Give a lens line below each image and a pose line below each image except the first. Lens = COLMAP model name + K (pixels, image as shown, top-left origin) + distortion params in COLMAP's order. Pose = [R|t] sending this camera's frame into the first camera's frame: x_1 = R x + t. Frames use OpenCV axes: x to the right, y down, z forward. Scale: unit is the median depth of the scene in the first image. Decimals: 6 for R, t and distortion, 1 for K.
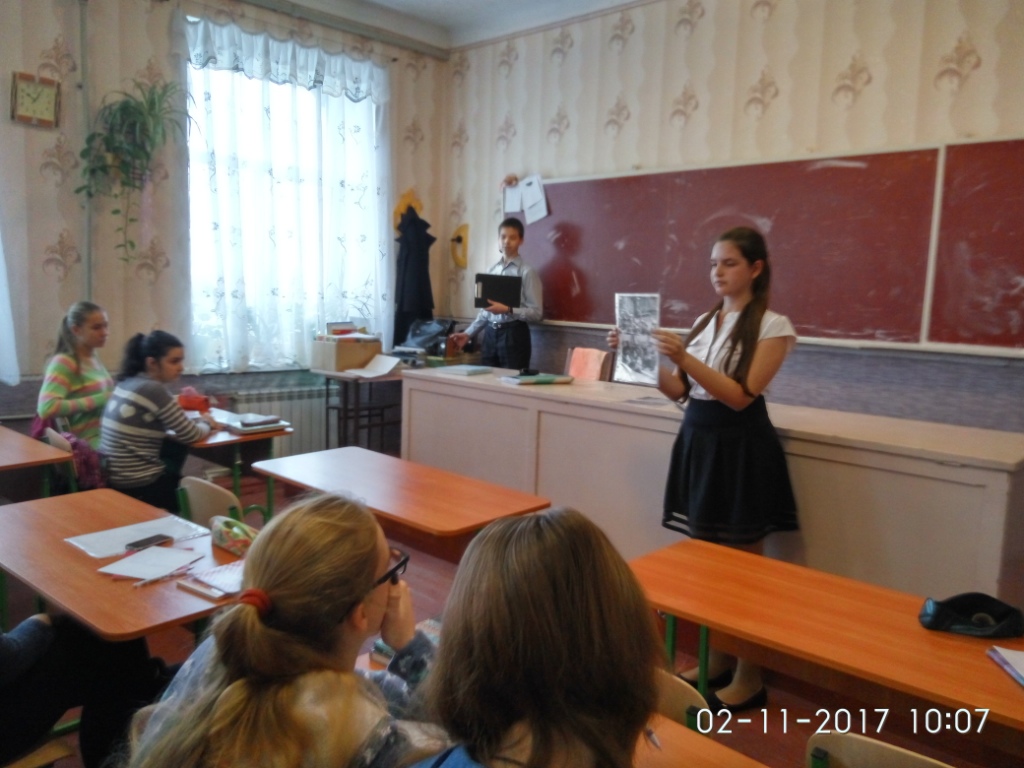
lens RADIAL K [[783.3, 0, 512.0], [0, 783.3, 384.0], [0, 0, 1]] dist [-0.003518, -0.013216]
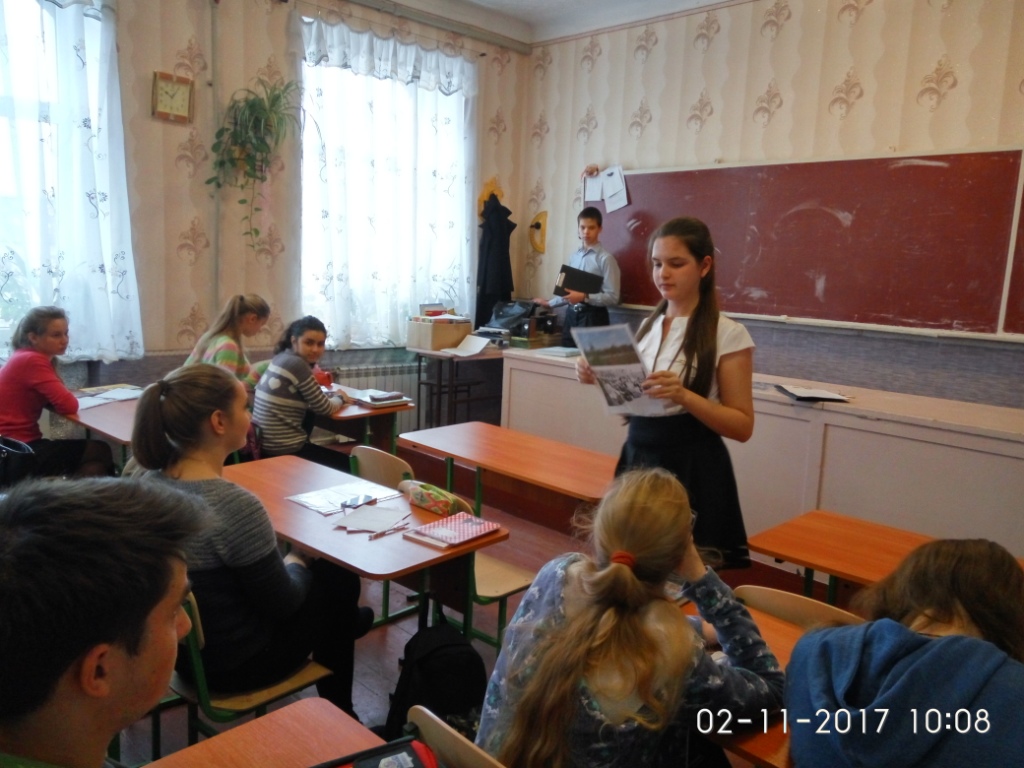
lens RADIAL K [[770.9, 0, 512.0], [0, 770.9, 384.0], [0, 0, 1]] dist [-0.002681, -0.010140]
pose [[0.999413, 0.015305, -0.030638, -0.084549], [-0.014303, 0.999364, 0.032662, -0.005934], [0.031118, -0.032205, 0.998997, -0.059440]]
